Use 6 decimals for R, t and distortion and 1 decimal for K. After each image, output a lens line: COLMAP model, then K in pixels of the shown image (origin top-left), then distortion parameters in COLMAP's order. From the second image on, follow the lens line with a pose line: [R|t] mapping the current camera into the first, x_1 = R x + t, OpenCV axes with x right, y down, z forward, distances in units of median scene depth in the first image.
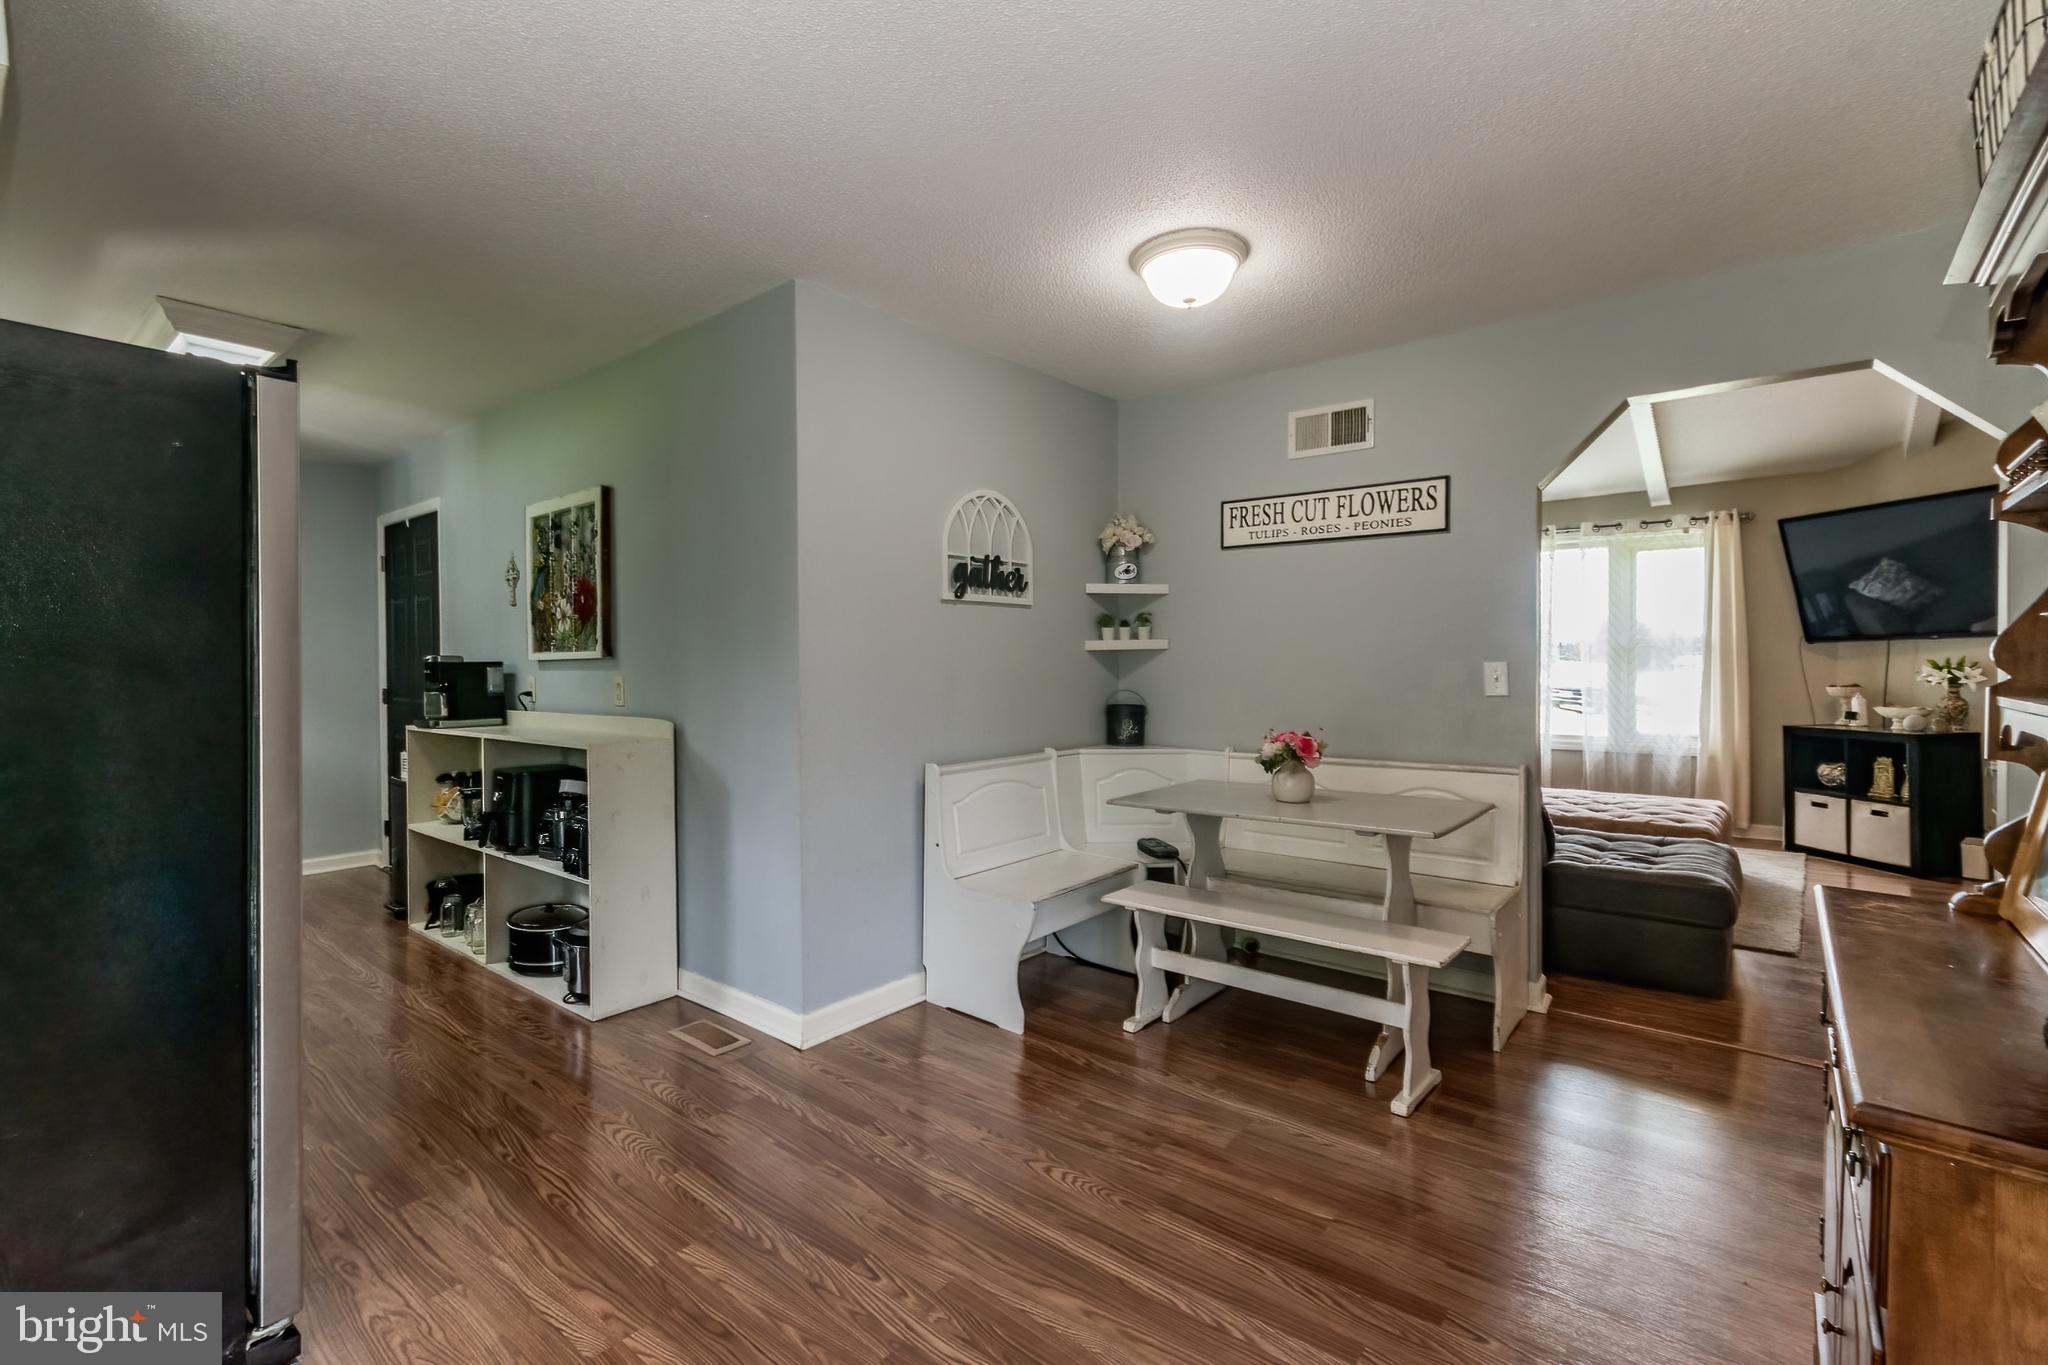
lens RADIAL K [[916.8, 0, 1006.8], [0, 916.8, 672.4], [0, 0, 1]] dist [-0.000481, -0.000858]
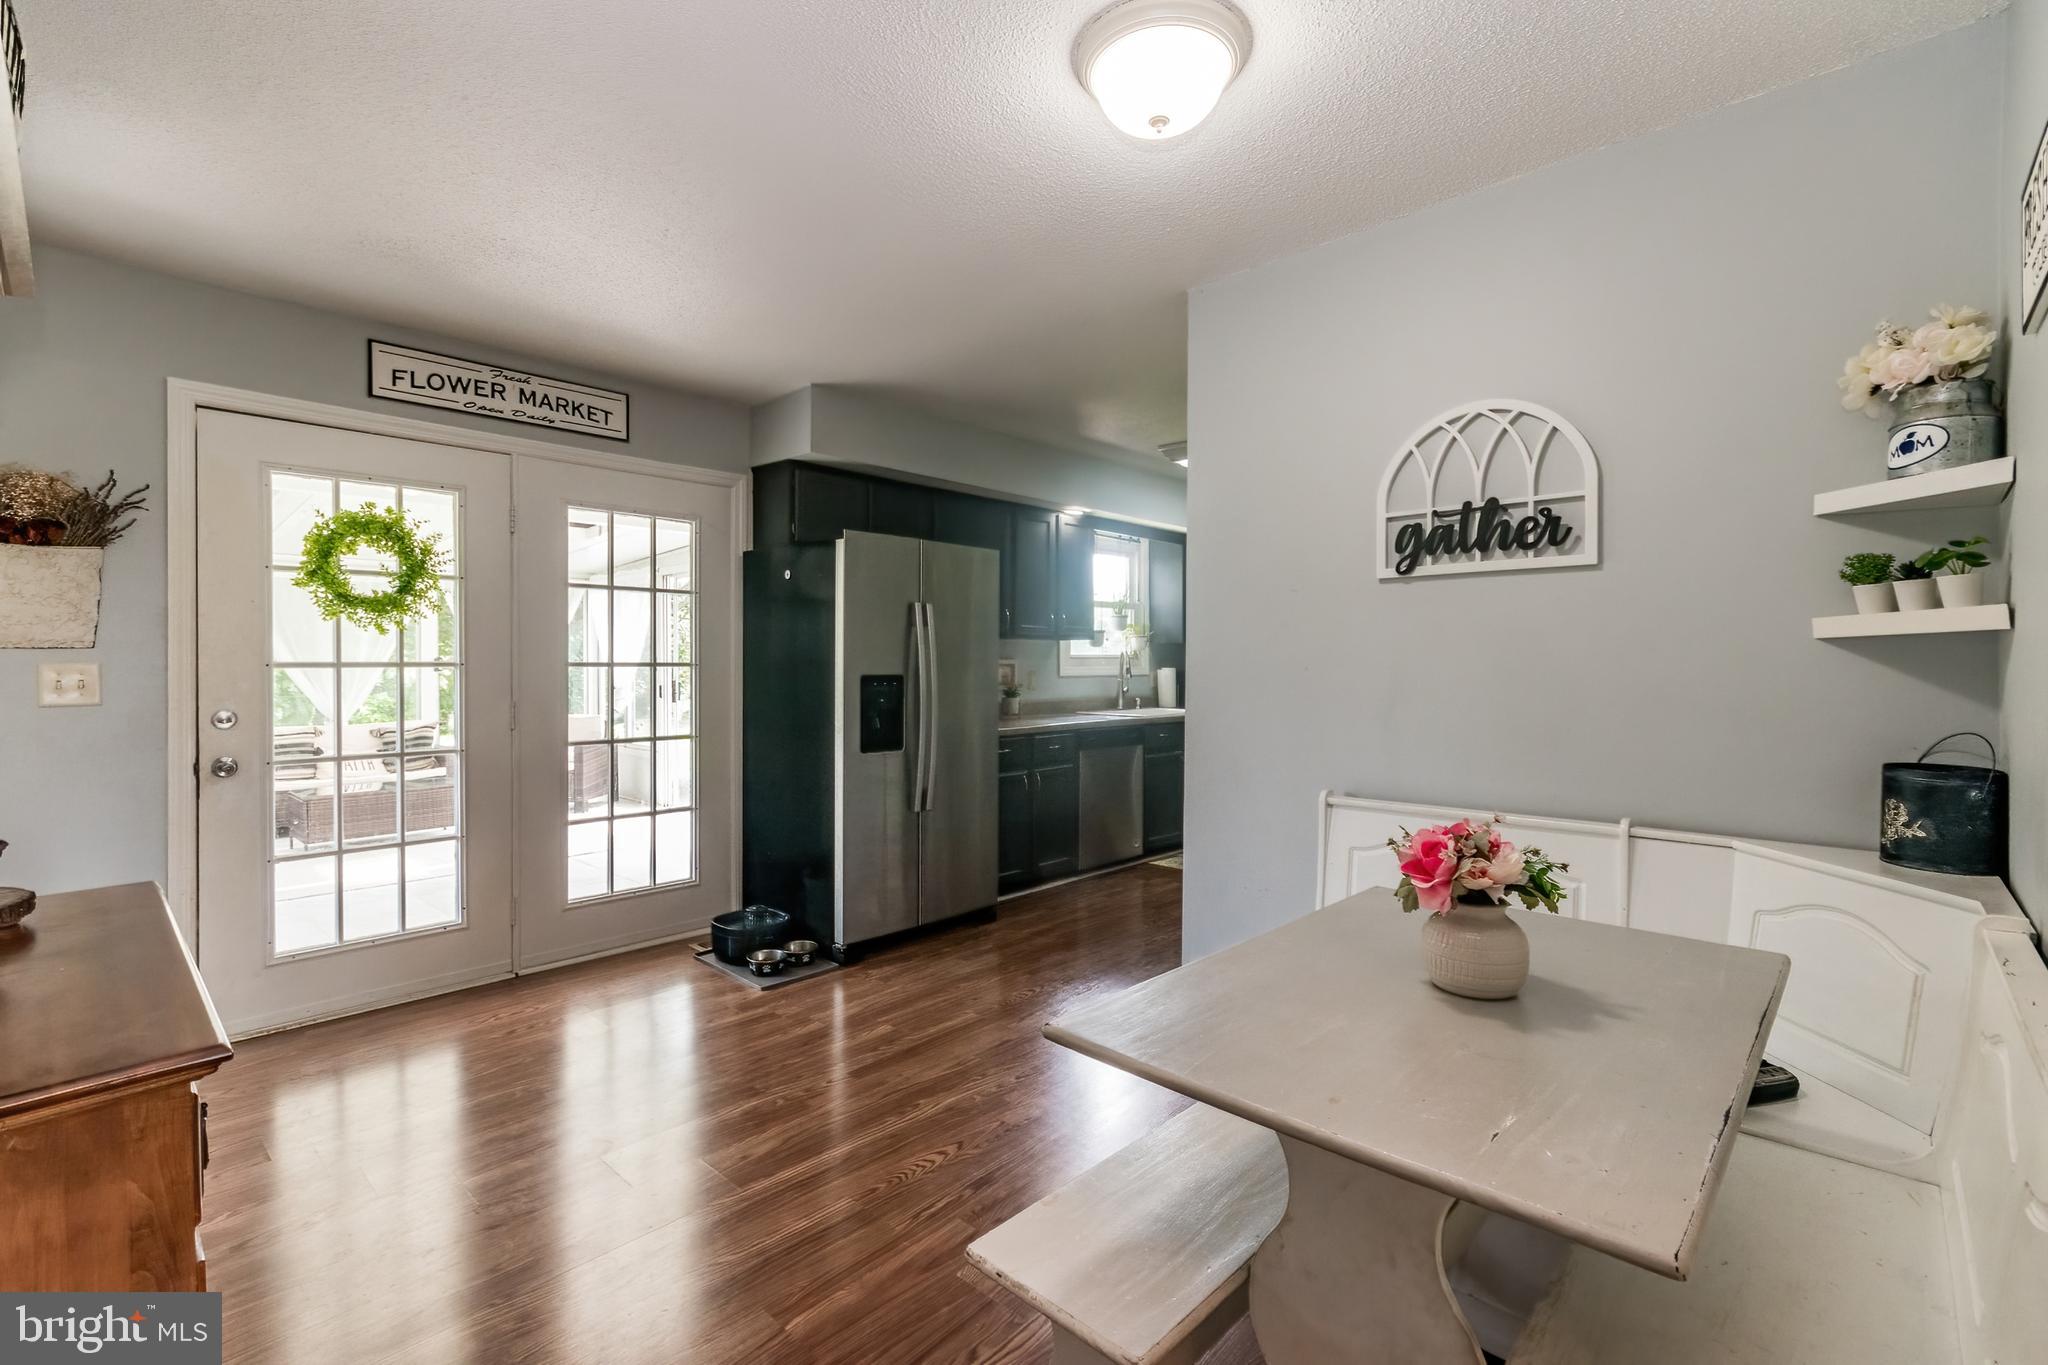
lens RADIAL K [[916.8, 0, 1022.0], [0, 916.8, 675.1], [0, 0, 1]] dist [-0.000481, -0.000858]
pose [[-0.070721, 0.021014, -0.997275, 0.659611], [-0.004261, 0.999763, 0.021369, -0.015161], [0.997487, 0.005760, -0.070615, 0.718005]]
